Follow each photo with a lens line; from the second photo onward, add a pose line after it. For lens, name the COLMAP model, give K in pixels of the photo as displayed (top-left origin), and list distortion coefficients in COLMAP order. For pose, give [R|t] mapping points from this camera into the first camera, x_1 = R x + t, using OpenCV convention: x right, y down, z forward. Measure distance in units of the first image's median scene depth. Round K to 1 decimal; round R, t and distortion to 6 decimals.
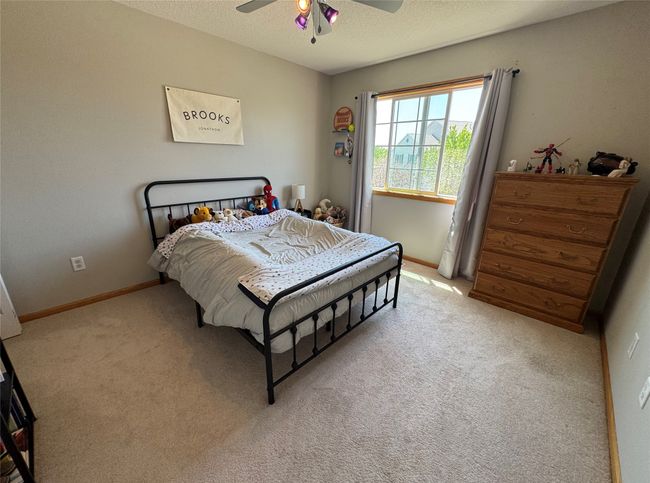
lens RADIAL K [[258.7, 0, 322.8], [0, 258.7, 239.6], [0, 0, 1]] dist [-0.000442, -0.001319]
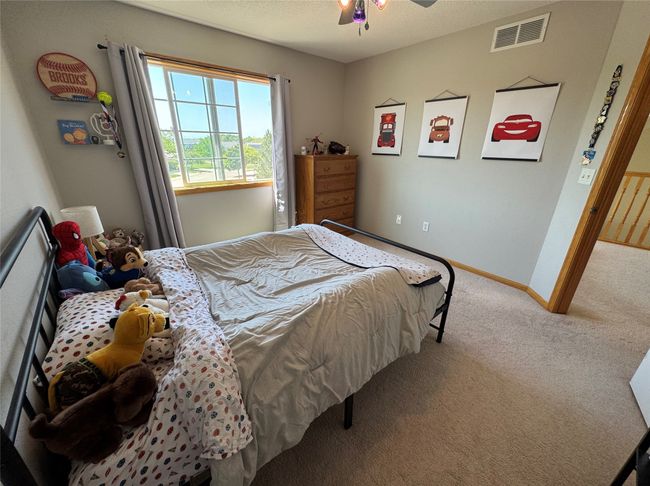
lens RADIAL K [[258.7, 0, 323.2], [0, 258.7, 244.8], [0, 0, 1]] dist [-0.000442, -0.001319]
pose [[0.101779, -0.379933, 0.919398, -0.871150], [0.295406, 0.894052, 0.336757, -0.297436], [-0.949935, 0.237321, 0.203230, 0.796369]]
